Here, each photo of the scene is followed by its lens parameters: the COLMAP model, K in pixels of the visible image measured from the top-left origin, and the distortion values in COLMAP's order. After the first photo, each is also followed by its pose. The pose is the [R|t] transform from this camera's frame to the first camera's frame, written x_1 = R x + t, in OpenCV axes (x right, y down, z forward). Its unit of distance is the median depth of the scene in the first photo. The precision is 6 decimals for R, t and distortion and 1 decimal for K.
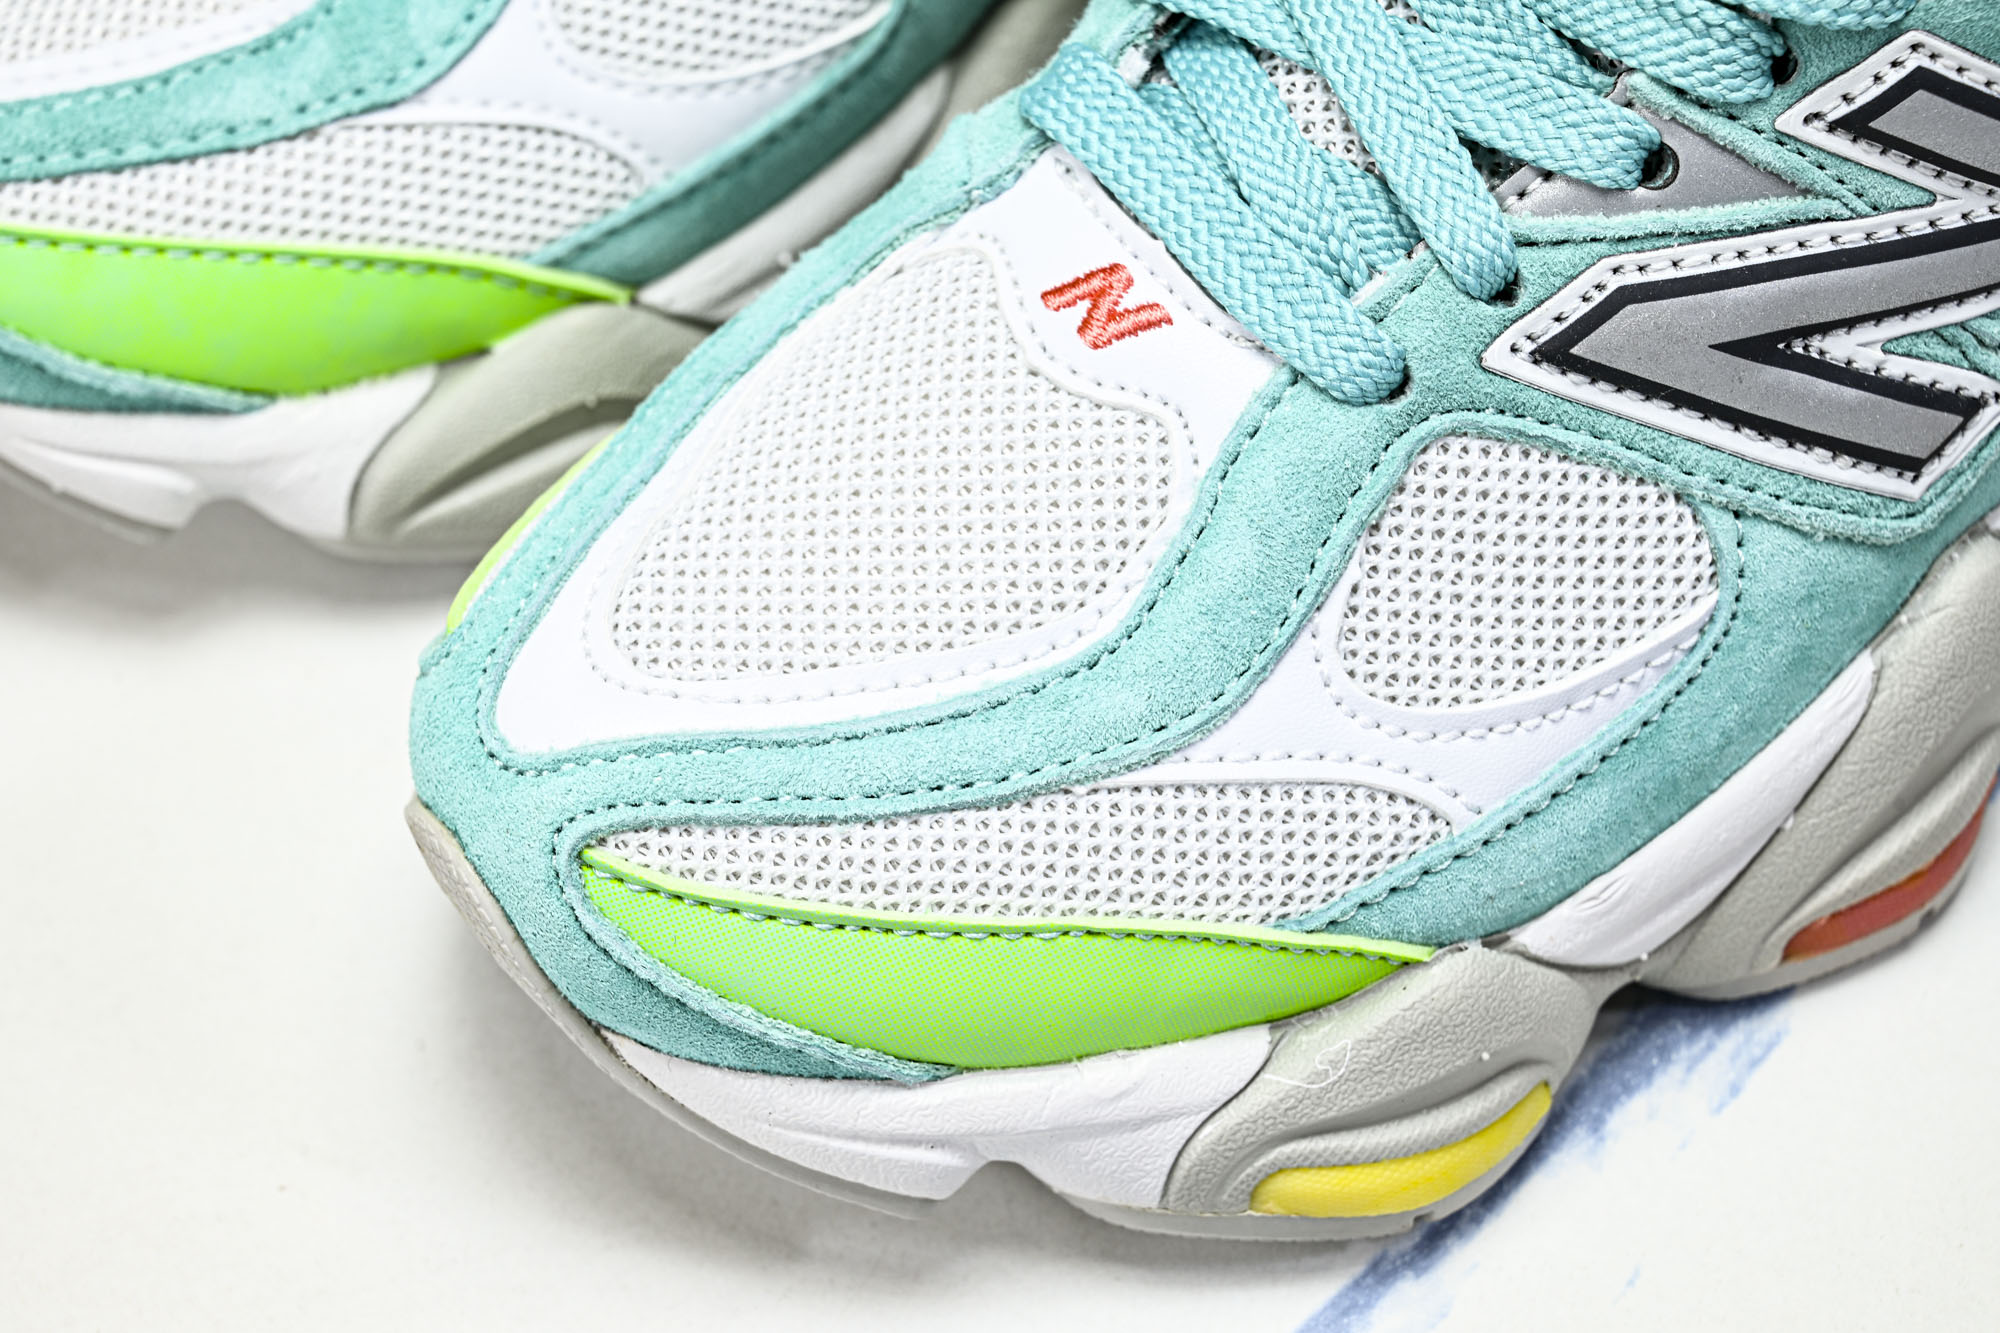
lens RADIAL K [[3816.1, 0, 1057.4], [0, 3816.1, 731.7], [0, 0, 1]] dist [-0.038187, 0.000000]
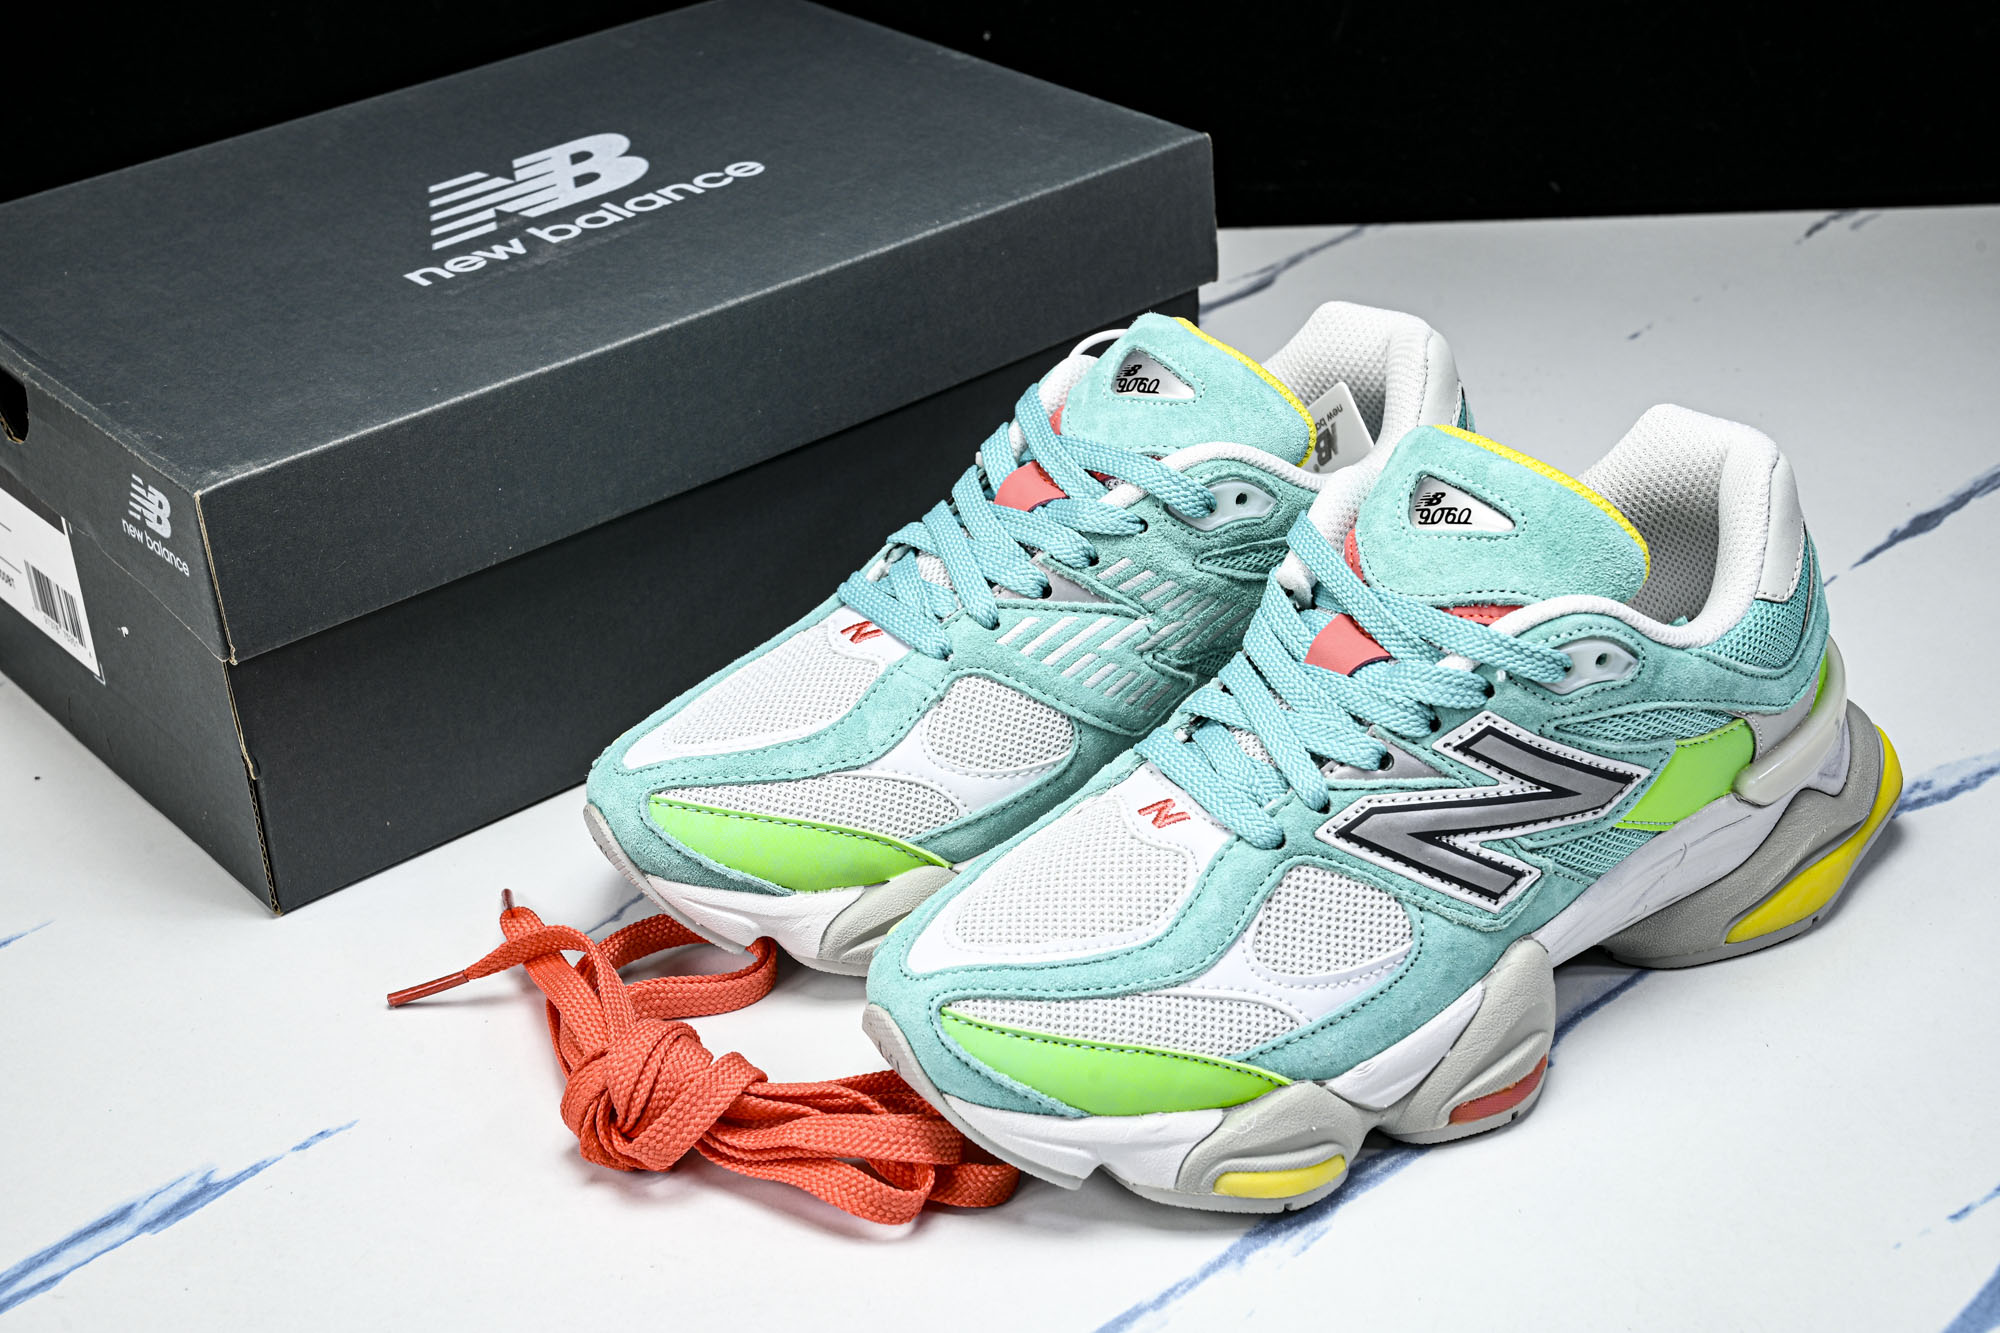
lens RADIAL K [[2811.5, 0, 997.3], [0, 2811.5, 669.7], [0, 0, 1]] dist [-0.097441, 0.000000]
pose [[0.998019, 0.041259, -0.047492, -0.011773], [-0.055767, 0.929597, -0.364335, 0.472680], [0.029116, 0.366262, 0.930056, -0.731029]]
